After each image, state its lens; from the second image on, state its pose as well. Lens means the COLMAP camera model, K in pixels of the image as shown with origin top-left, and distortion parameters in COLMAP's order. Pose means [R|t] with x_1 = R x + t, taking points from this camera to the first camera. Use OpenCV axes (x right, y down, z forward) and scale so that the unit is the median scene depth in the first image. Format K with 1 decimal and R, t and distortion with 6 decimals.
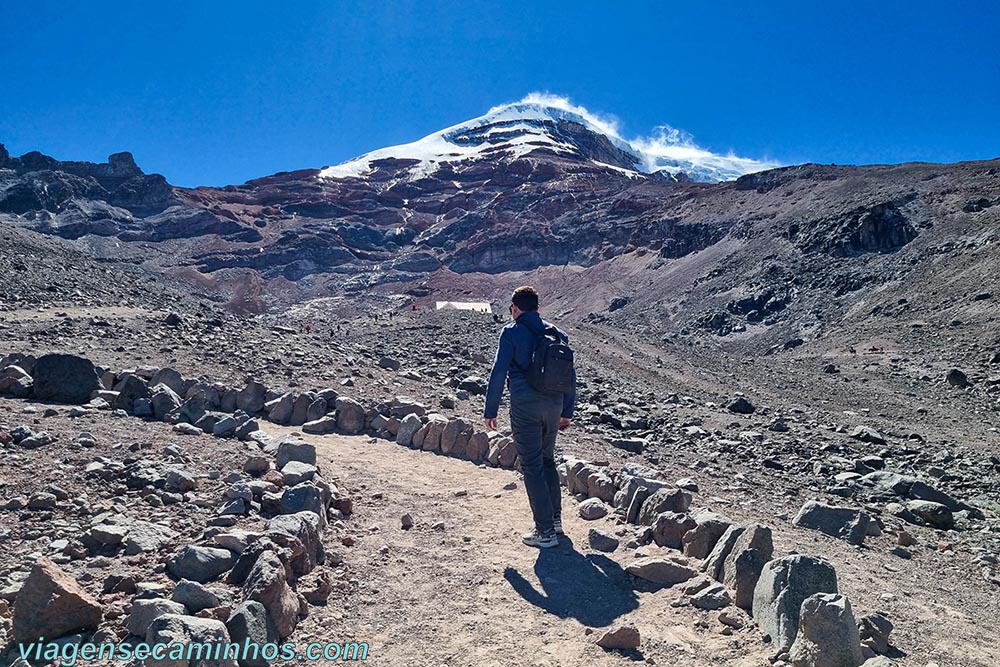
lens RADIAL K [[764.9, 0, 502.5], [0, 764.9, 364.8], [0, 0, 1]] dist [0.041480, -0.005823]
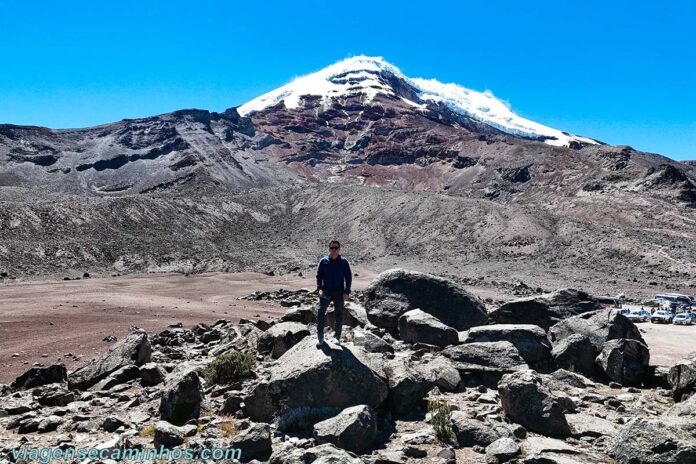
lens RADIAL K [[513.8, 0, 336.9], [0, 513.8, 240.3], [0, 0, 1]] dist [0.078902, -0.074035]
pose [[0.995243, 0.031025, 0.092353, -0.301014], [-0.040167, 0.994293, 0.098833, -0.031851], [-0.088760, -0.102072, 0.990809, -0.687434]]
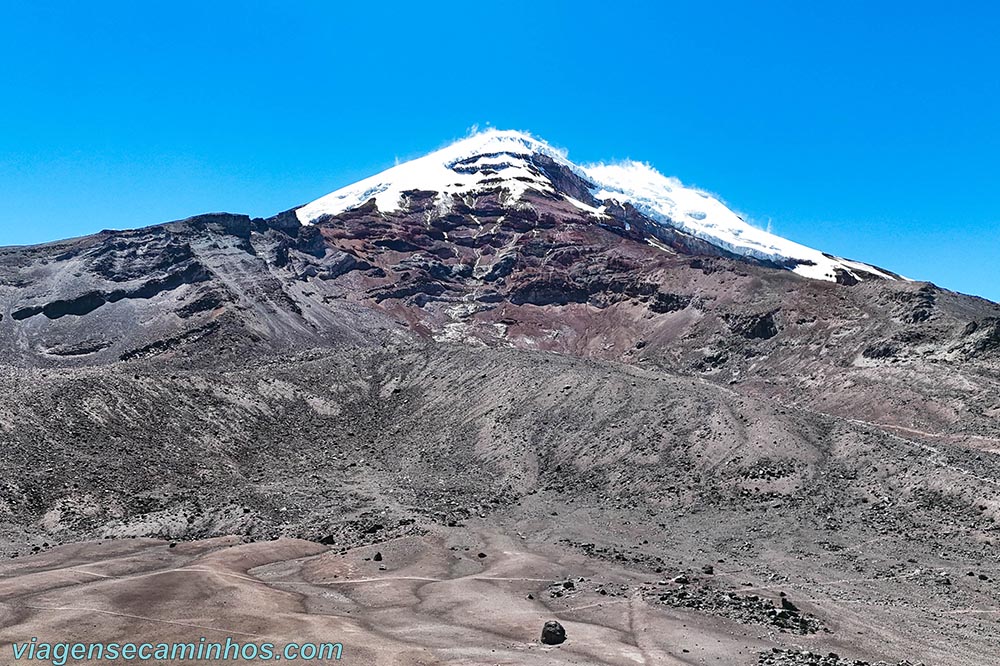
lens RADIAL K [[848.8, 0, 497.4], [0, 848.8, 306.2], [0, 0, 1]] dist [0.095683, -0.116983]
pose [[0.990500, 0.049091, 0.128454, -0.296862], [-0.044652, 0.998309, -0.037212, -0.046795], [-0.130064, 0.031123, 0.991017, -0.671568]]
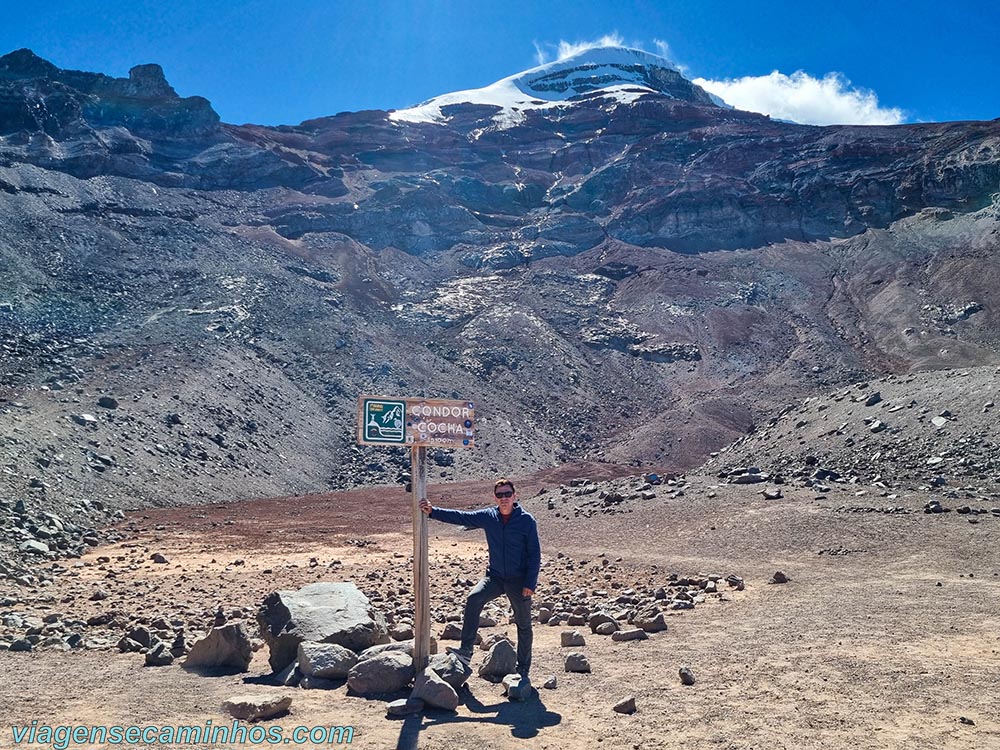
lens RADIAL K [[791.7, 0, 511.8], [0, 791.7, 373.4], [0, 0, 1]] dist [0.052599, -0.005065]
pose [[0.999879, 0.014641, 0.005279, -0.158101], [-0.014799, 0.999401, 0.031290, -0.021554], [-0.004818, -0.031364, 0.999496, 0.254210]]
